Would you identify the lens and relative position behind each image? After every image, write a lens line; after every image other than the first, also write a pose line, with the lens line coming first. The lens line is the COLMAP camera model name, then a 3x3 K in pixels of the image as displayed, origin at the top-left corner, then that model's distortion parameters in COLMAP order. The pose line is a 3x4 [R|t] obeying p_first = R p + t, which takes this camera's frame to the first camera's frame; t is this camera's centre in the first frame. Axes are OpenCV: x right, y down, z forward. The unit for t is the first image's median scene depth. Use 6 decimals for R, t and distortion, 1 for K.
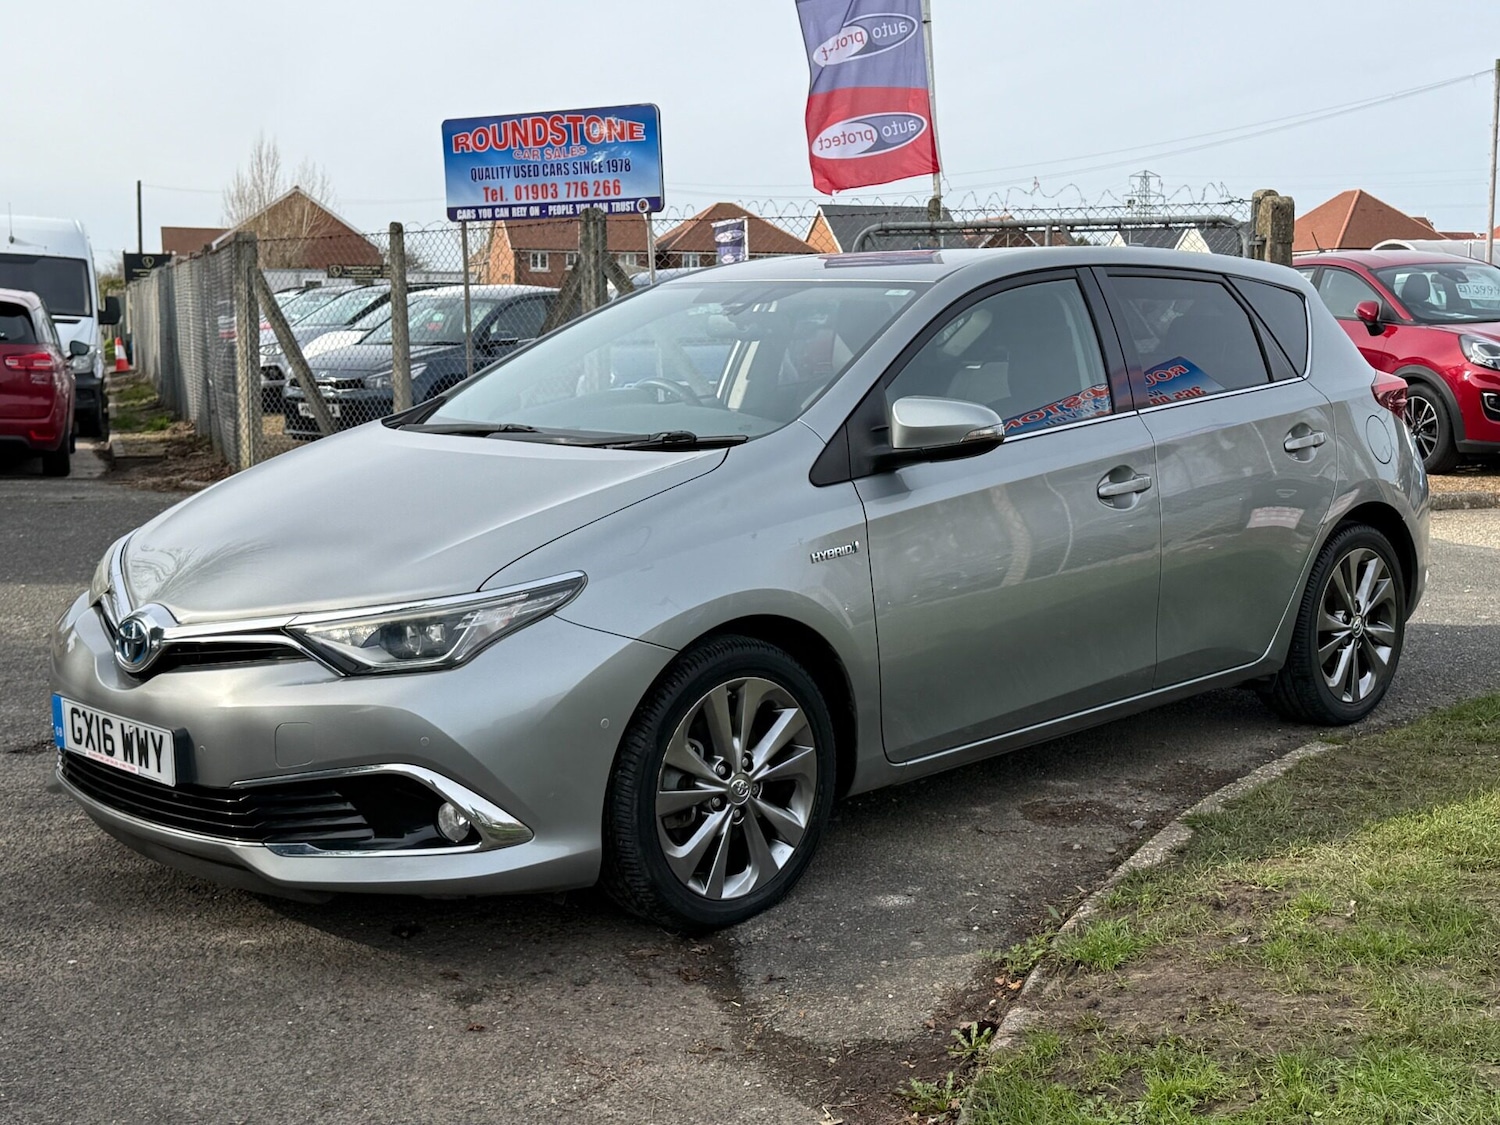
lens RADIAL K [[1861.7, 0, 753.8], [0, 1861.7, 563.3], [0, 0, 1]] dist [0.121370, -0.061867]
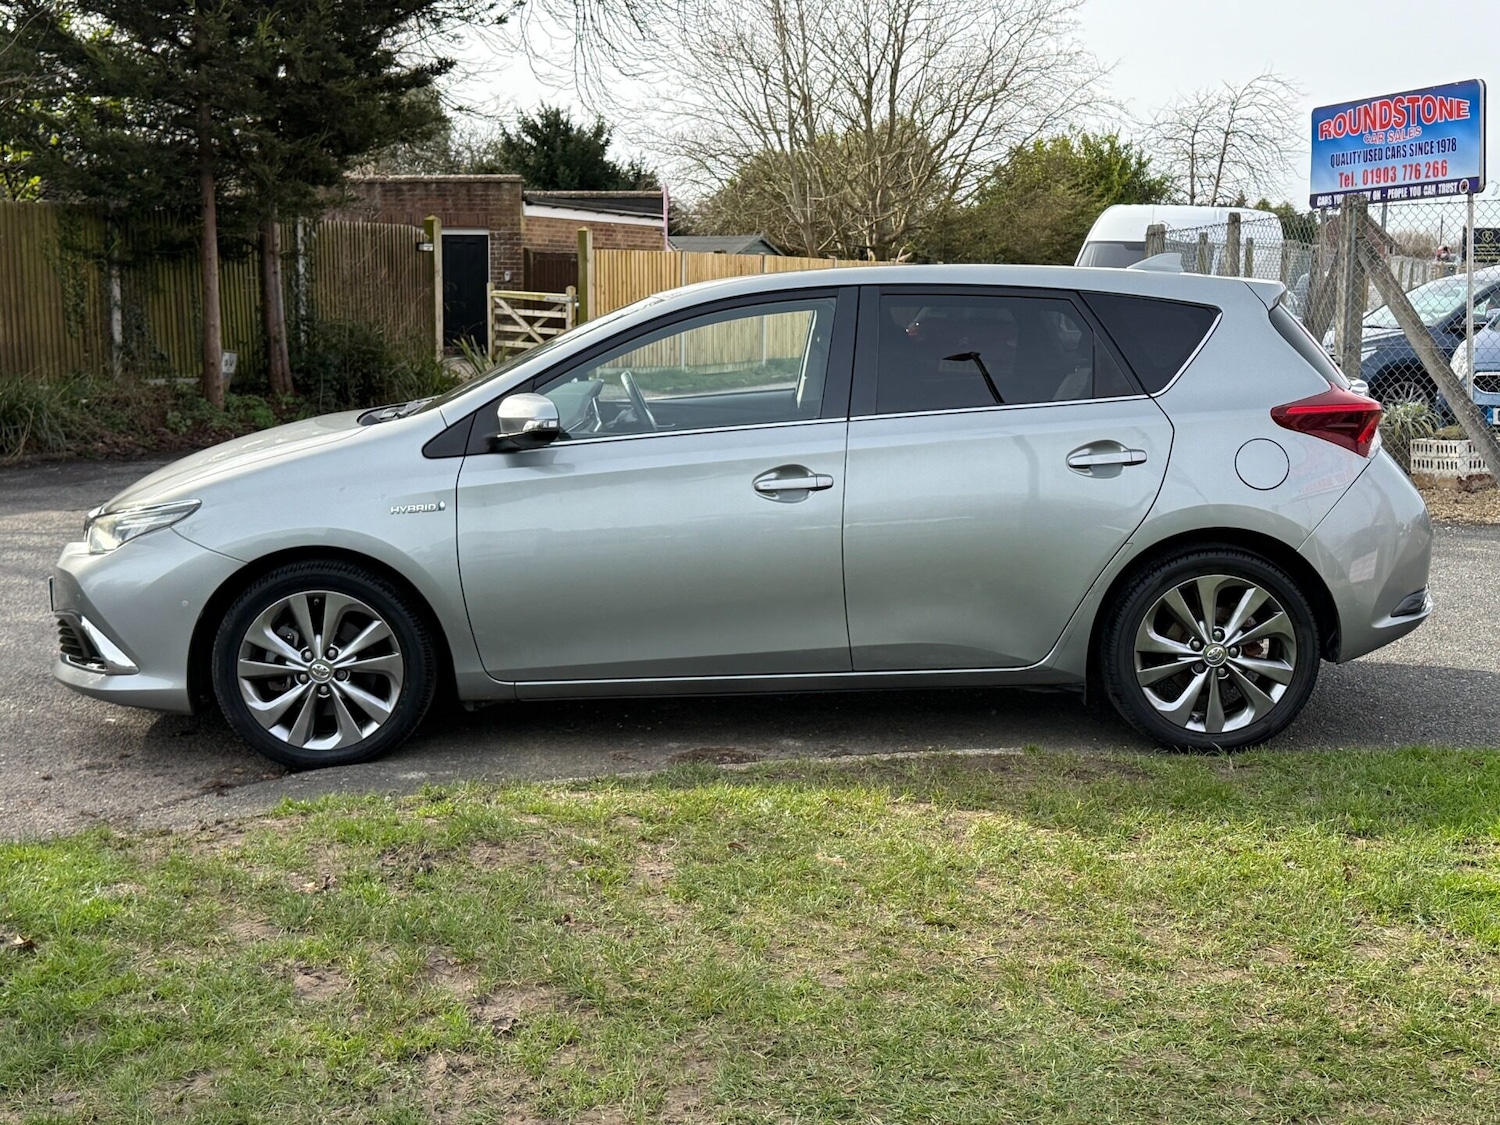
lens RADIAL K [[1855.5, 0, 757.1], [0, 1855.5, 562.7], [0, 0, 1]] dist [0.190530, -0.438392]
pose [[0.734657, 0.101958, -0.670734, 0.351401], [-0.091875, 0.994487, 0.050541, -0.017992], [0.672189, 0.024494, 0.739974, 0.056878]]
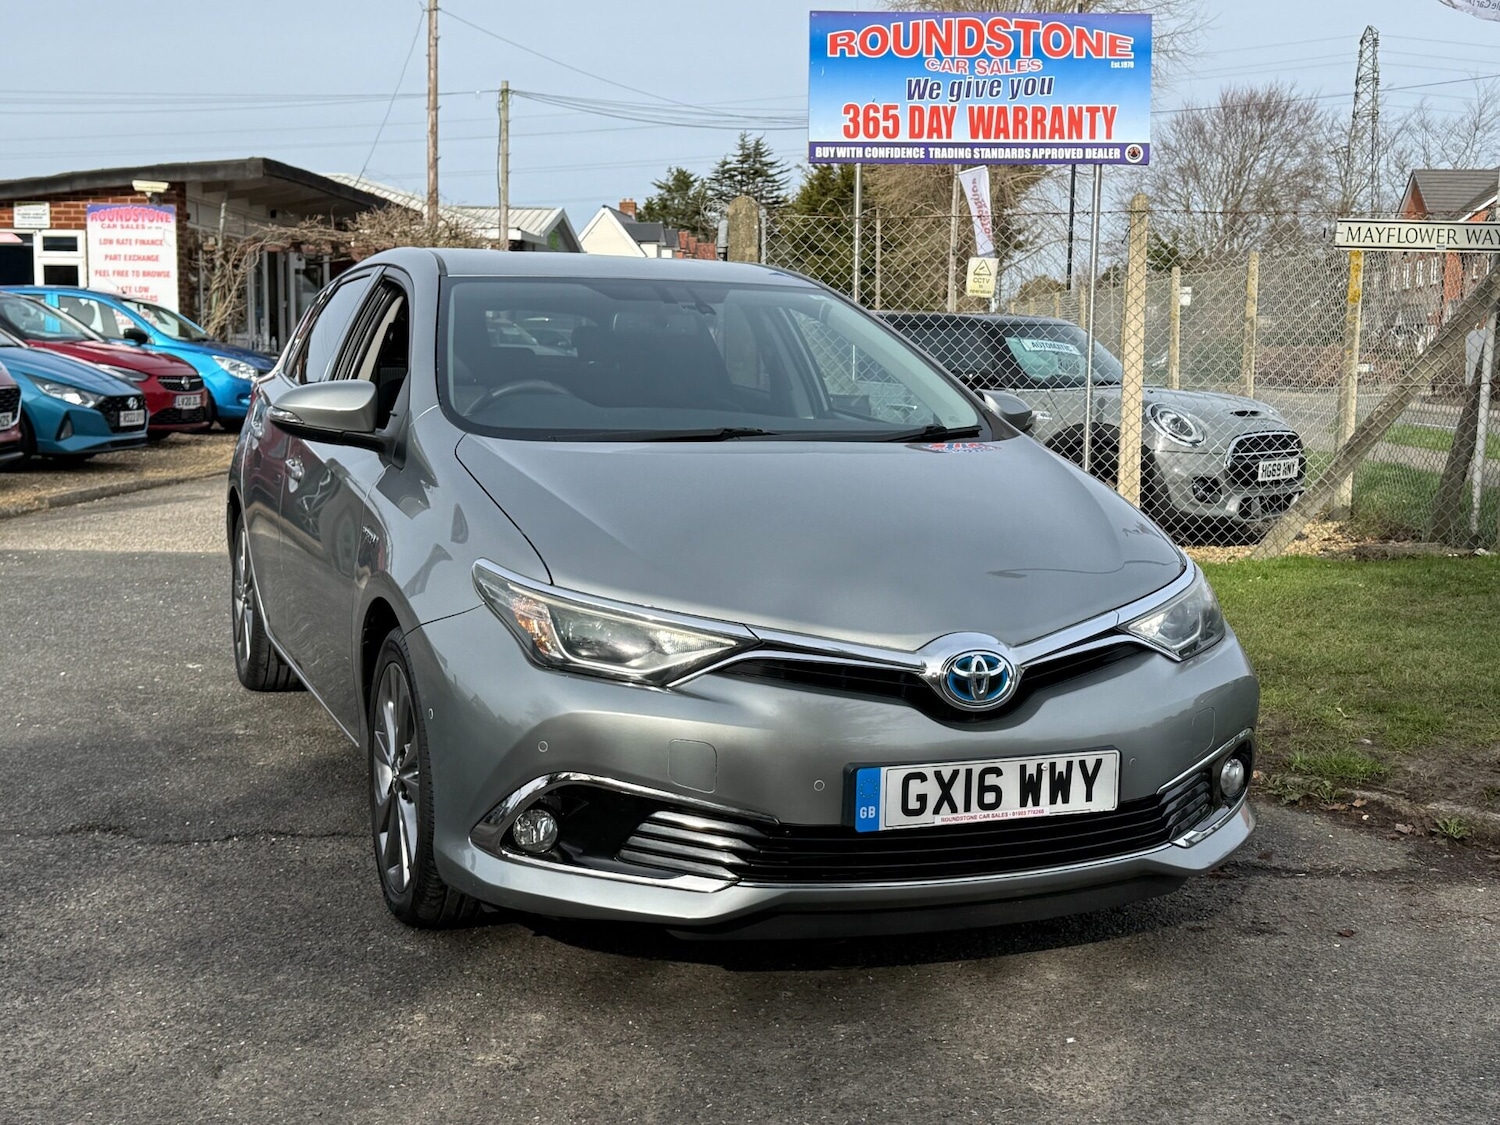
lens RADIAL K [[1855.9, 0, 752.4], [0, 1855.9, 568.1], [0, 0, 1]] dist [0.208021, -0.528800]
pose [[0.385849, -0.097041, 0.917444, -0.345738], [0.105978, 0.992532, 0.060413, -0.021266], [-0.916455, 0.073918, 0.393251, 0.225682]]
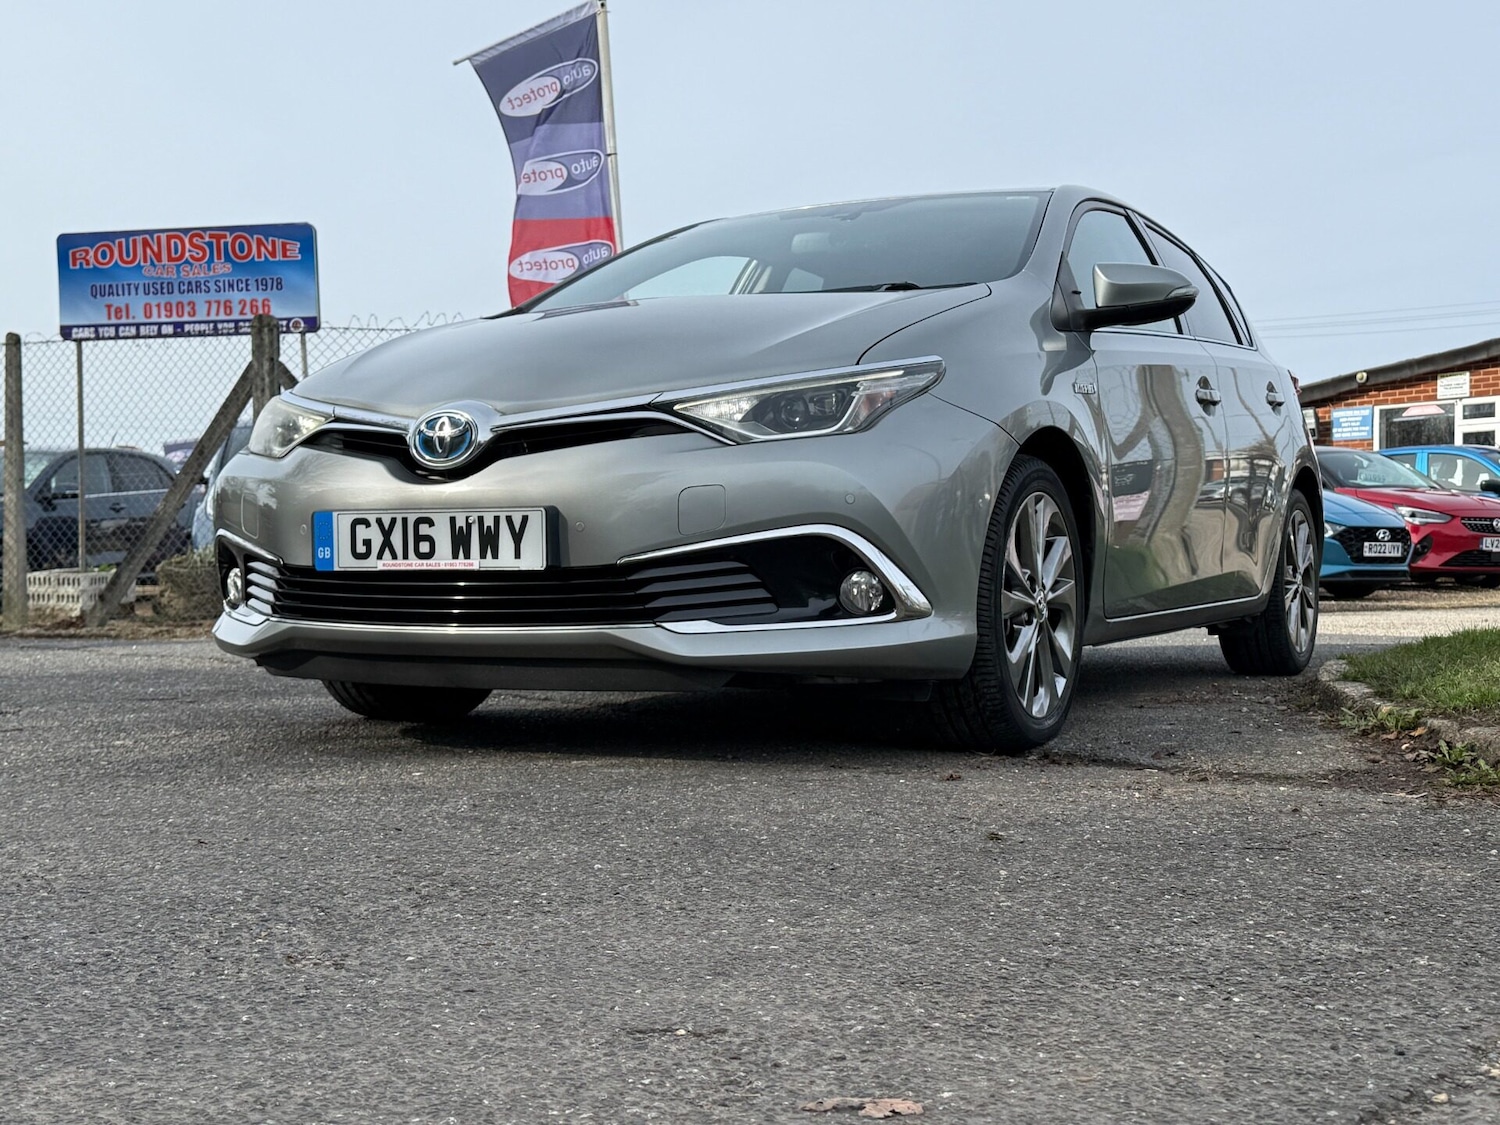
lens RADIAL K [[1855.5, 0, 757.1], [0, 1855.5, 562.7], [0, 0, 1]] dist [0.190530, -0.438392]
pose [[0.950075, 0.003309, 0.312004, -0.139916], [0.039330, 0.990698, -0.130269, 0.067462], [-0.309532, 0.136037, 0.941108, 0.034079]]
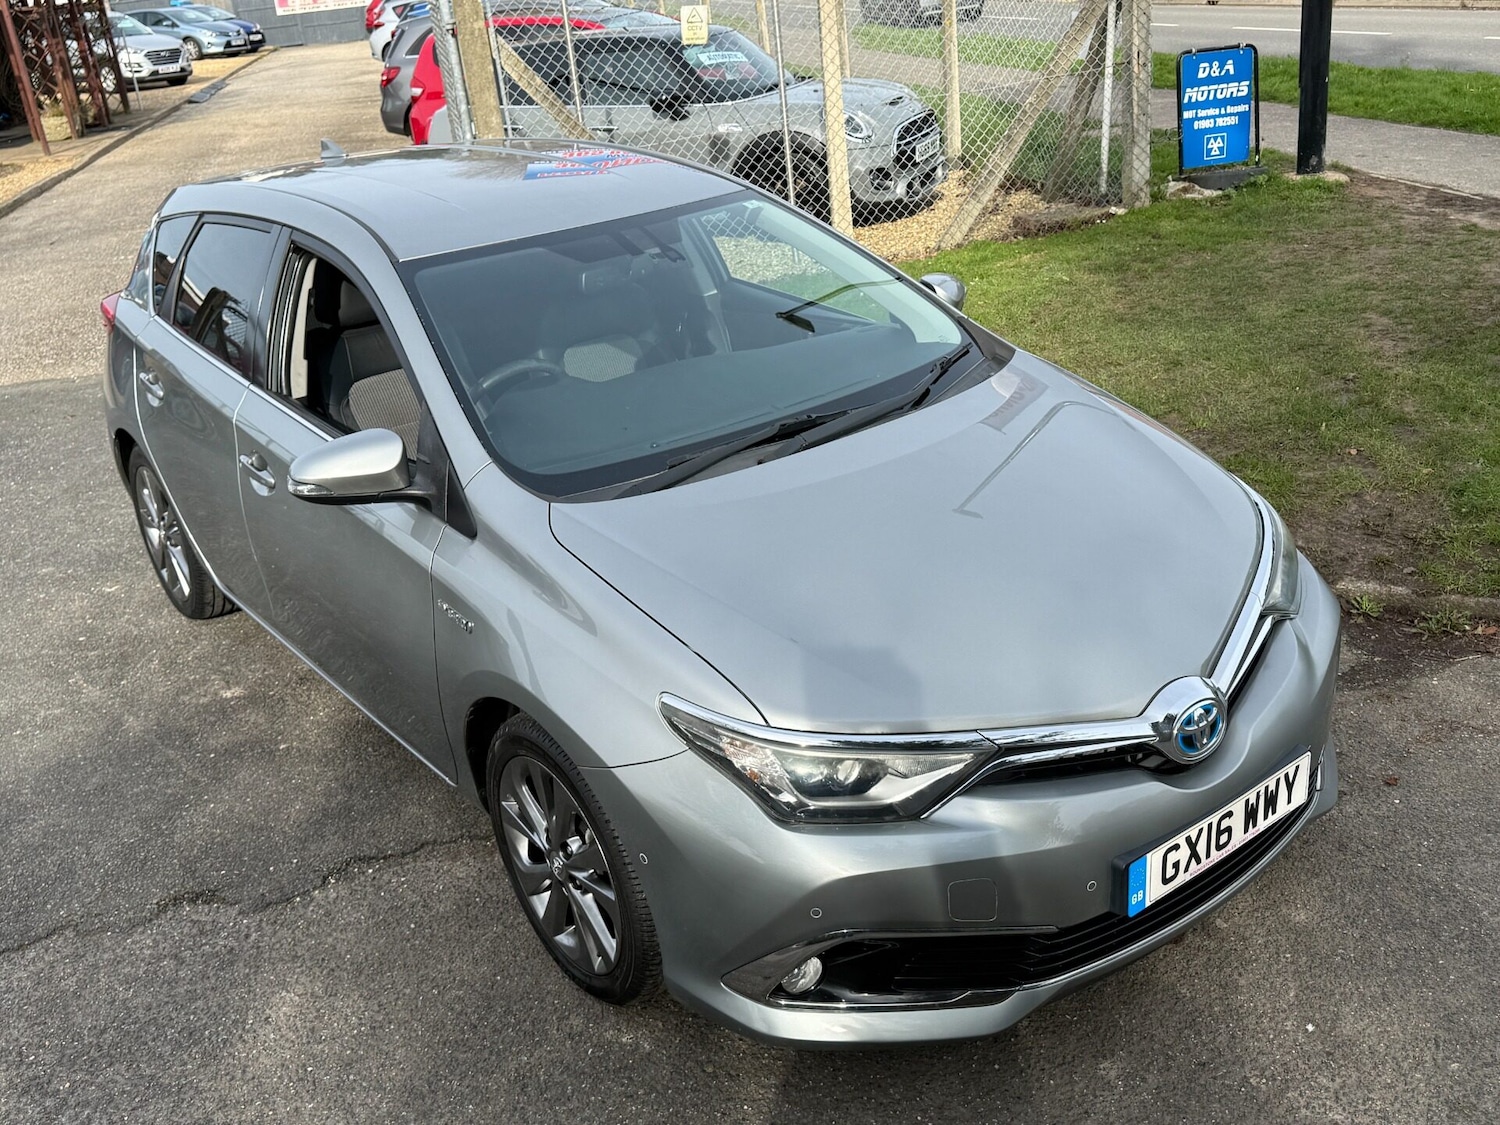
lens RADIAL K [[1423.5, 0, 750.0], [0, 1423.5, 562.5], [0, 0, 1]] dist [0.217280, -0.546760]
pose [[0.119201, -0.397189, 0.909963, -0.280476], [0.223641, 0.903686, 0.365153, -0.095883], [-0.967355, 0.159978, 0.196548, 0.316791]]
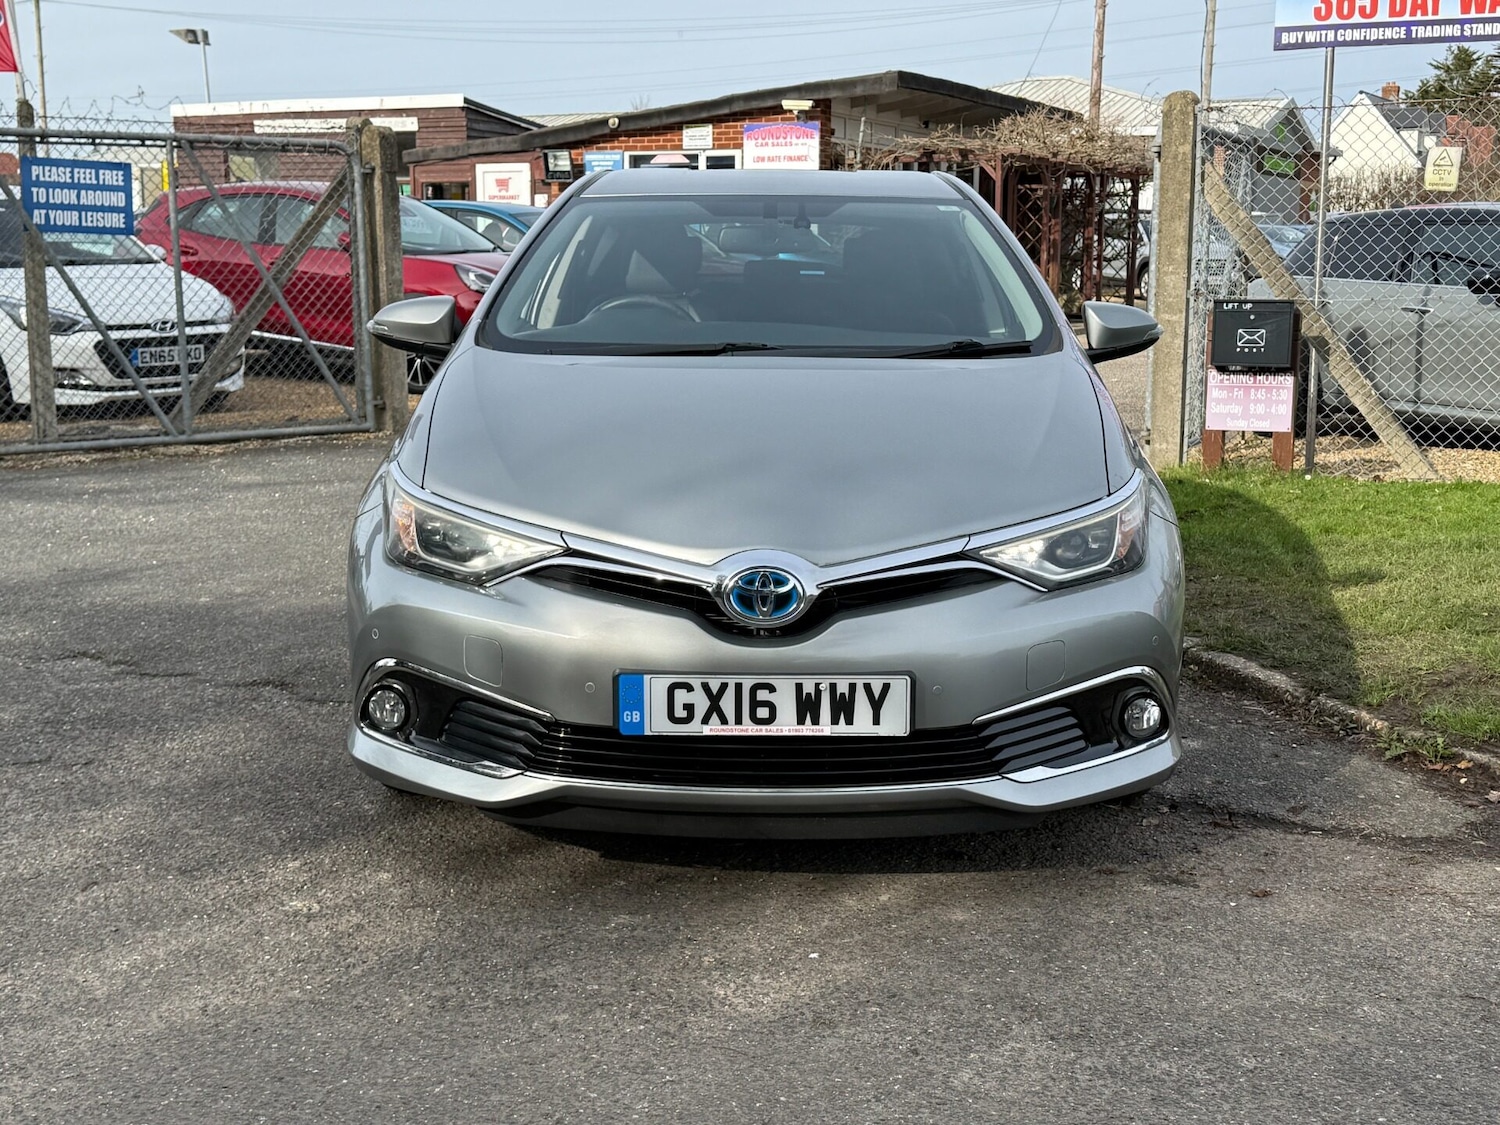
lens RADIAL K [[1855.5, 0, 757.1], [0, 1855.5, 562.7], [0, 0, 1]] dist [0.190530, -0.438392]
pose [[0.708213, -0.112108, 0.697041, -0.280429], [0.088385, 0.993623, 0.070007, -0.010143], [-0.700444, 0.012028, 0.713606, 0.114498]]
